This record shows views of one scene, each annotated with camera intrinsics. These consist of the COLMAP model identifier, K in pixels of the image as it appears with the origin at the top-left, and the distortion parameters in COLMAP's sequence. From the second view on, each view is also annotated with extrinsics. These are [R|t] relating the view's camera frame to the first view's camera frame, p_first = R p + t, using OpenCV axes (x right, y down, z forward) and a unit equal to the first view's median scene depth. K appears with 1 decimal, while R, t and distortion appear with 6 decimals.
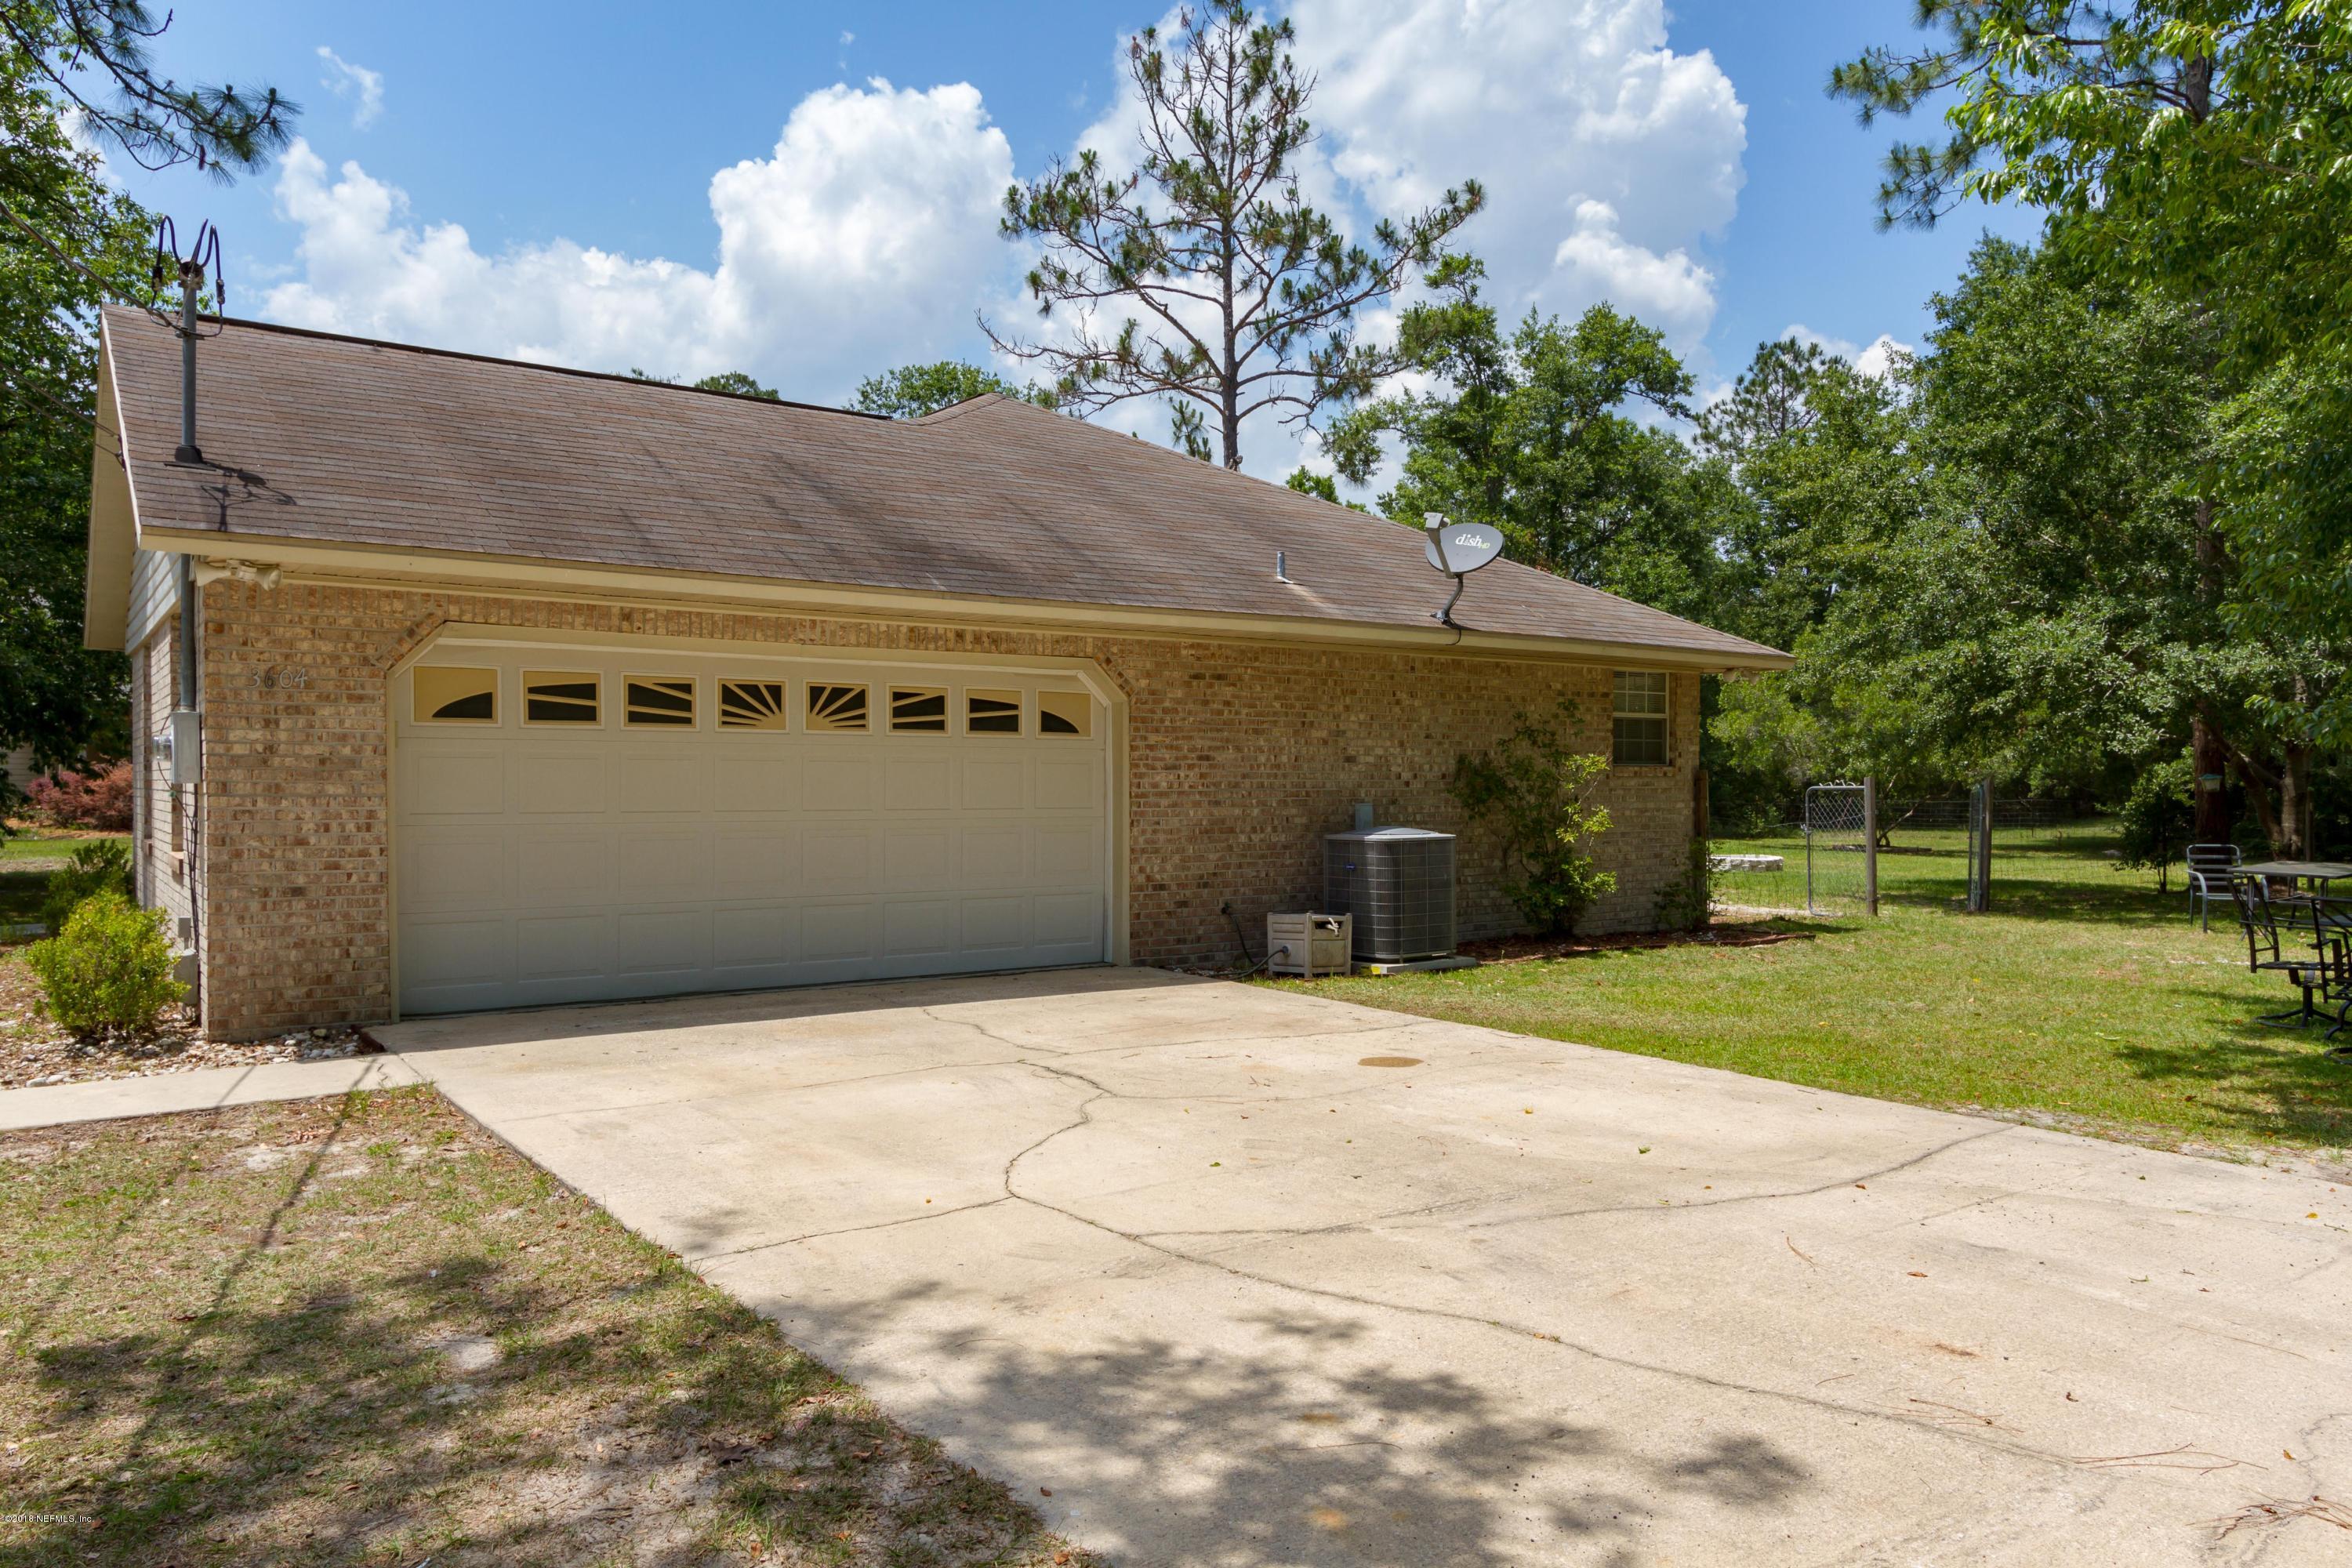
lens RADIAL K [[1119.6, 0, 1176.0], [0, 1119.6, 784.0], [0, 0, 1]] dist [0.007756, -0.000884]
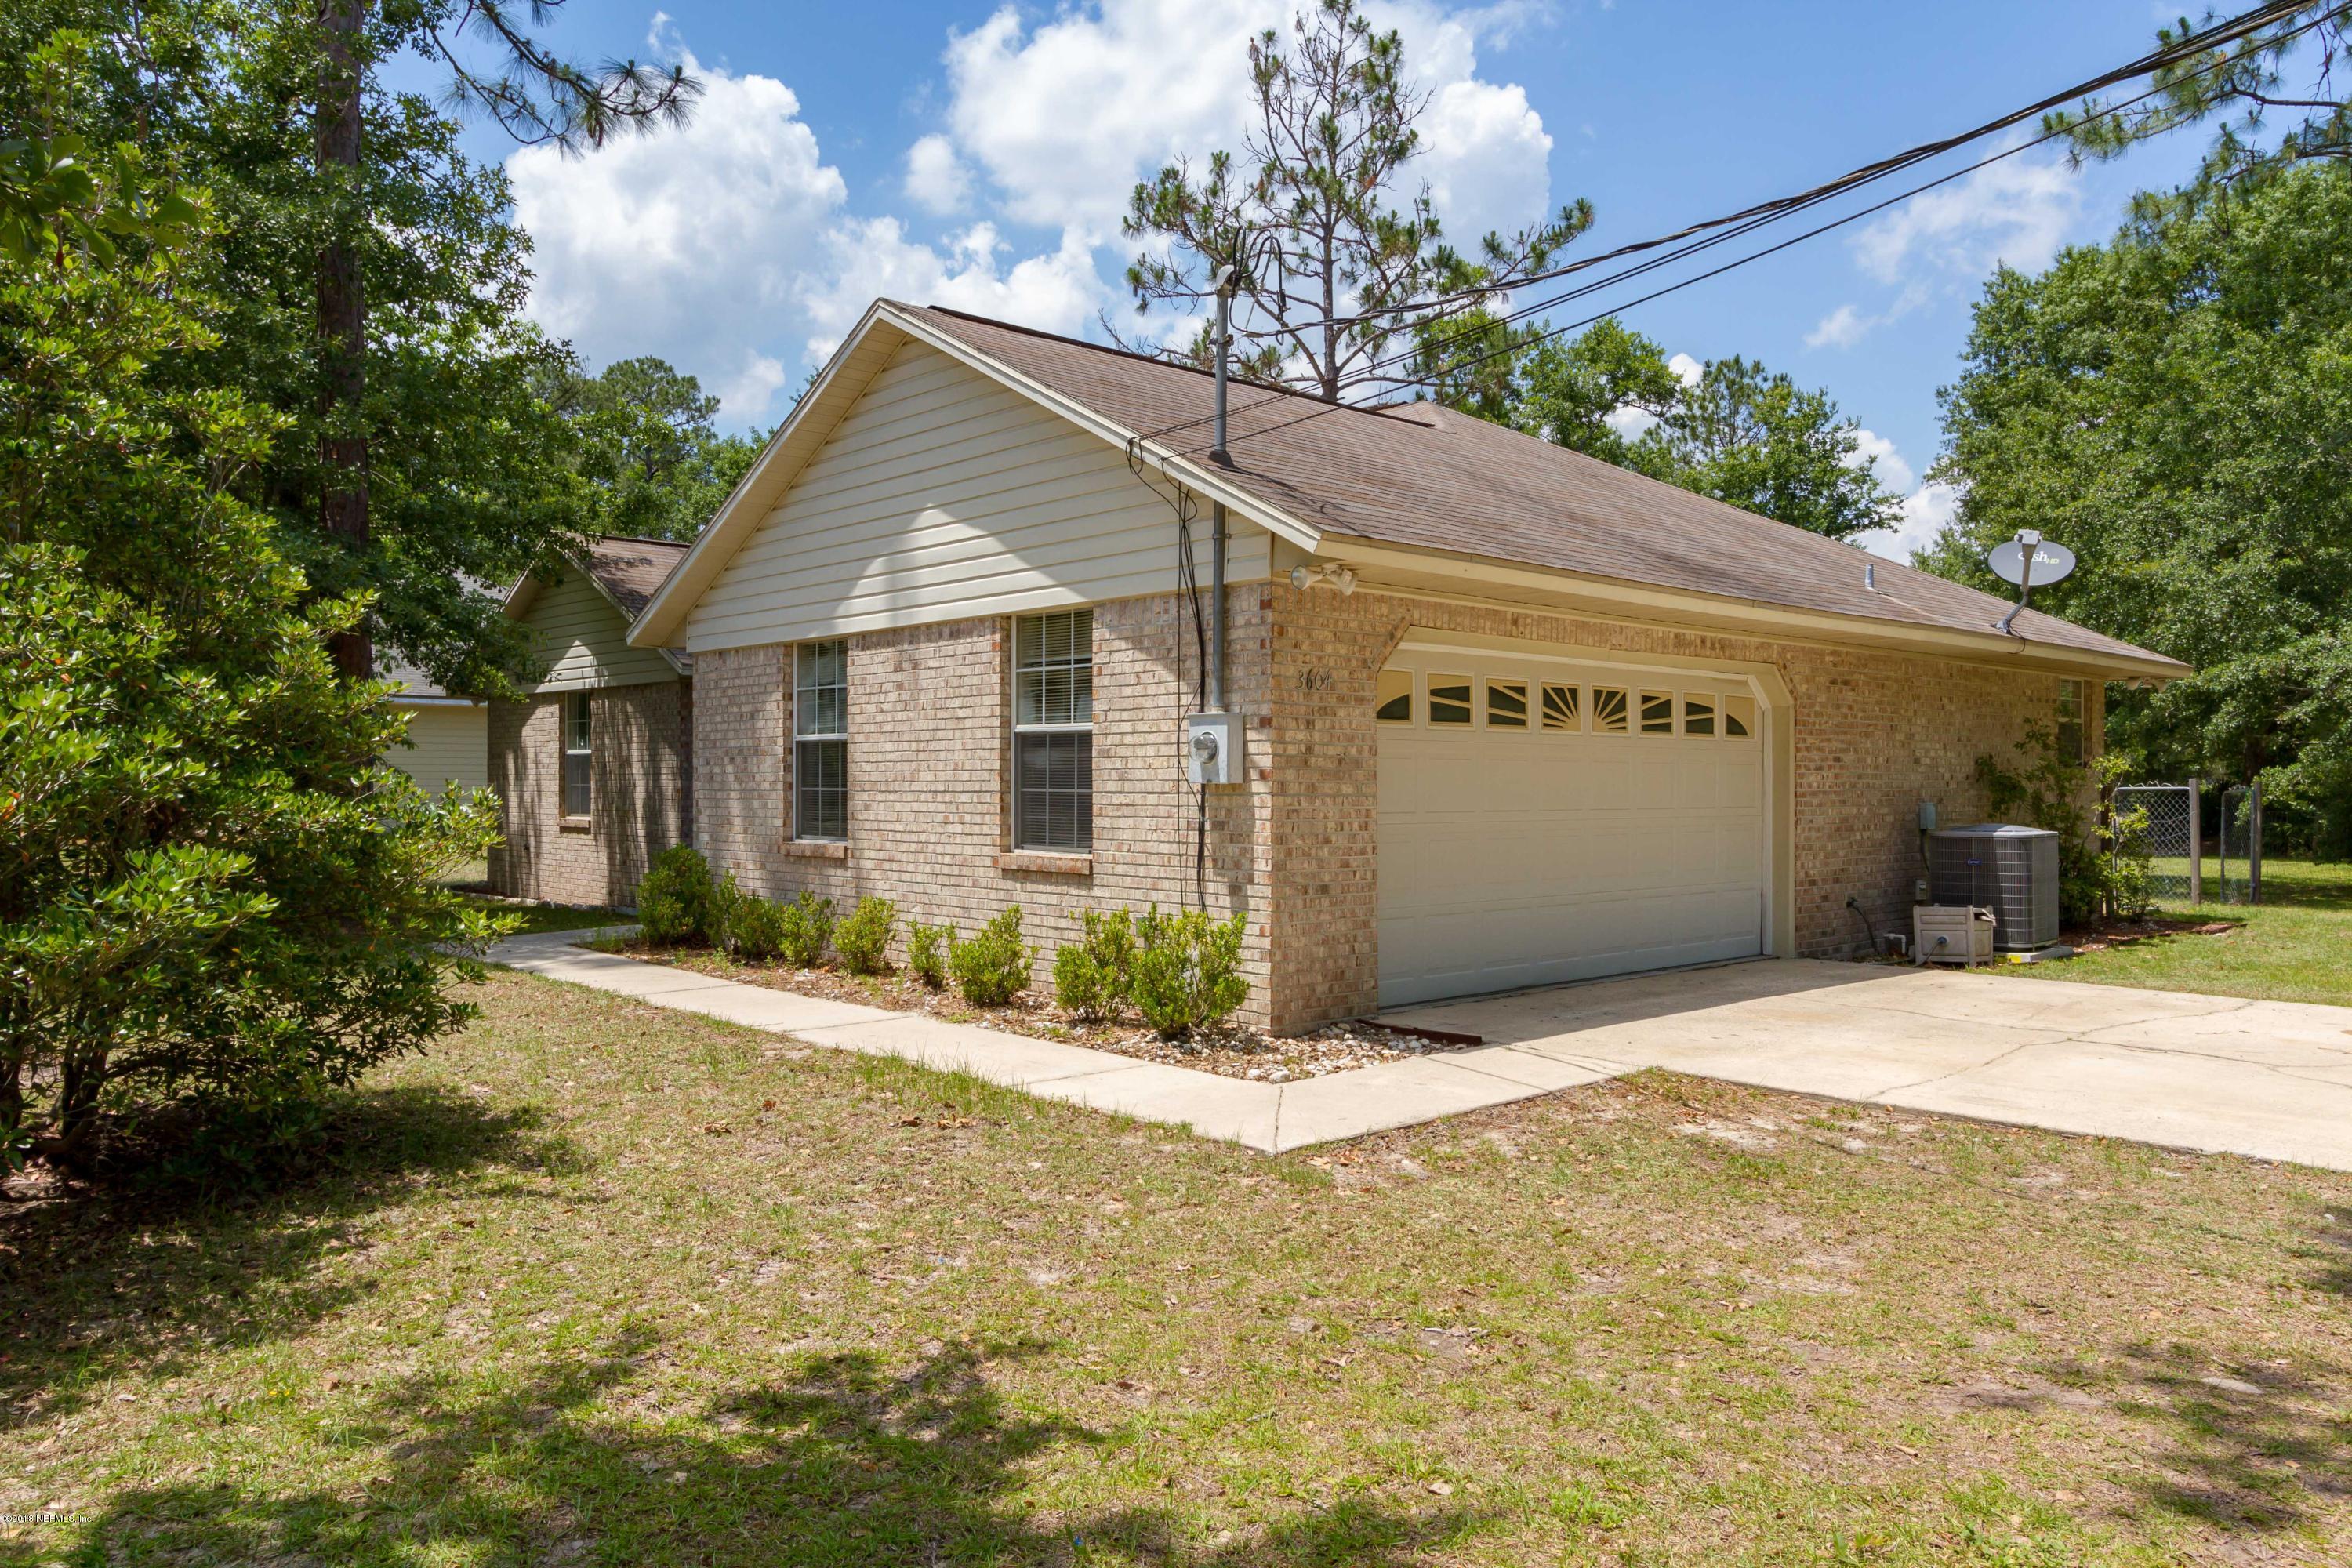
lens RADIAL K [[1136.5, 0, 1172.7], [0, 1136.5, 773.4], [0, 0, 1]] dist [0.003847, -0.000707]
pose [[0.996040, 0.001110, 0.088894, -0.717500], [-0.000246, 0.999953, -0.009736, 0.000513], [-0.088900, 0.009676, 0.995994, -0.010433]]
